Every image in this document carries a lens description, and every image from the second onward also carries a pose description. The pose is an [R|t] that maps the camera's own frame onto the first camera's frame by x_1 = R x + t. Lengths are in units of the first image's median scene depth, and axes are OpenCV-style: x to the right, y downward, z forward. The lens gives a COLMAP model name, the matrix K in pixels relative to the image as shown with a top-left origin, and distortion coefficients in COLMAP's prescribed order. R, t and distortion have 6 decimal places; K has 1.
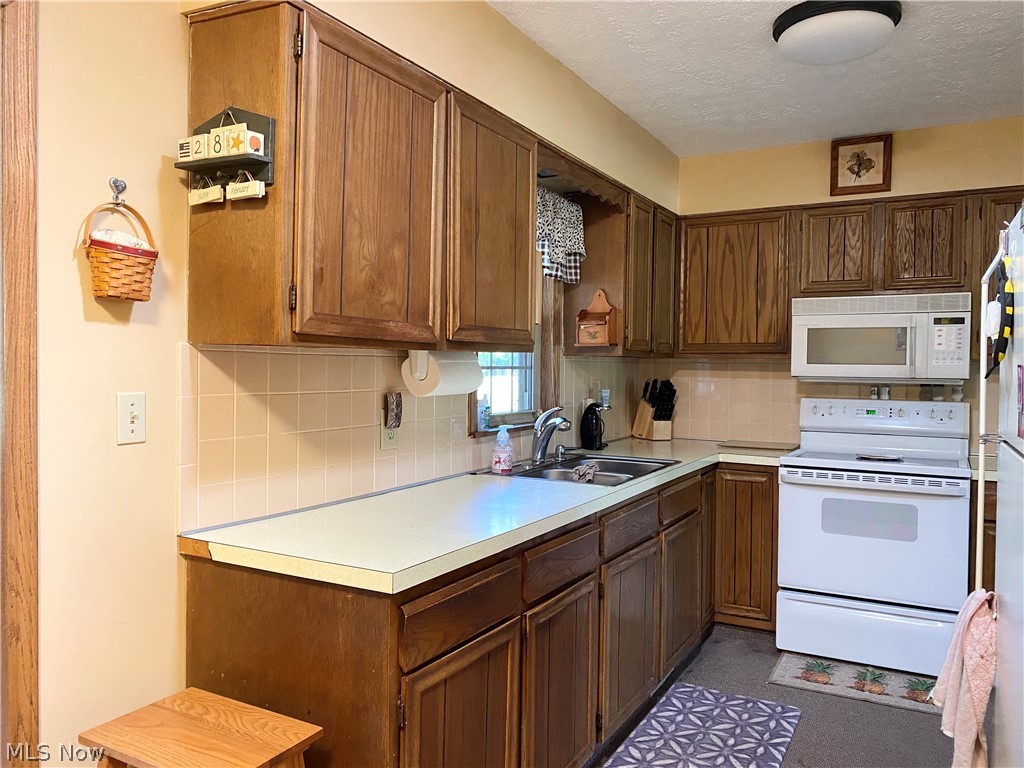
lens RADIAL K [[783.3, 0, 506.6], [0, 783.3, 383.3], [0, 0, 1]] dist [0.045534, -0.054485]
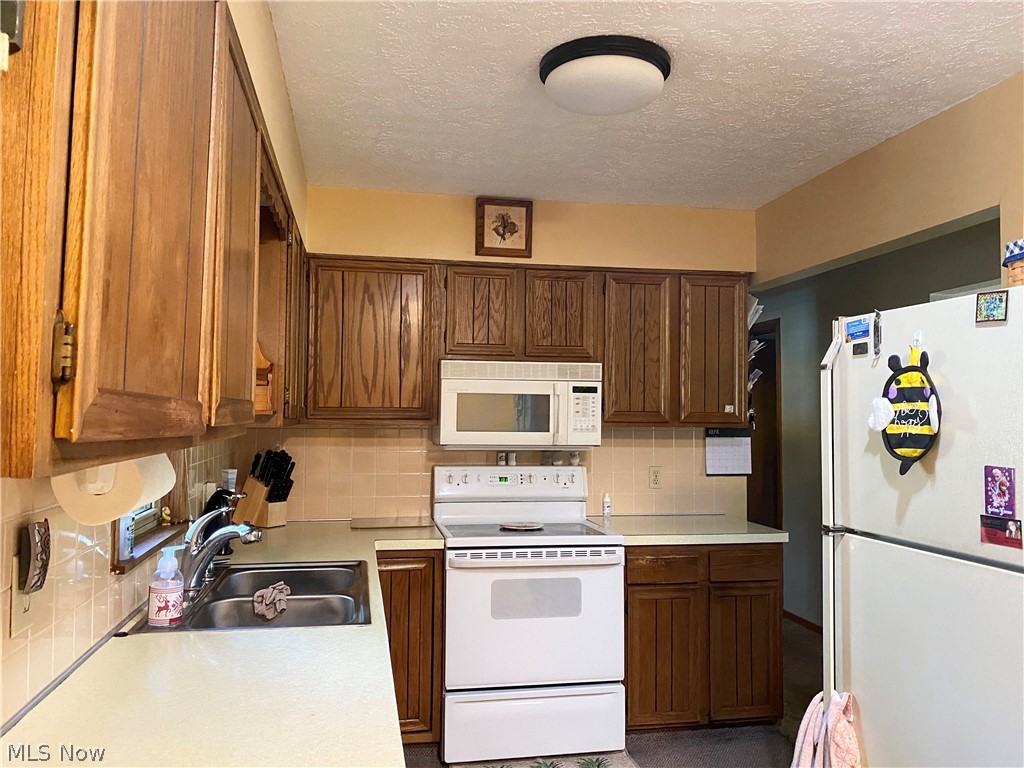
lens RADIAL K [[783.3, 0, 513.2], [0, 783.3, 380.1], [0, 0, 1]] dist [0.045534, -0.054485]
pose [[0.765368, 0.026809, 0.643035, -0.162124], [0.012924, 0.998290, -0.057002, -0.032327], [-0.643464, 0.051938, 0.763713, 0.259869]]
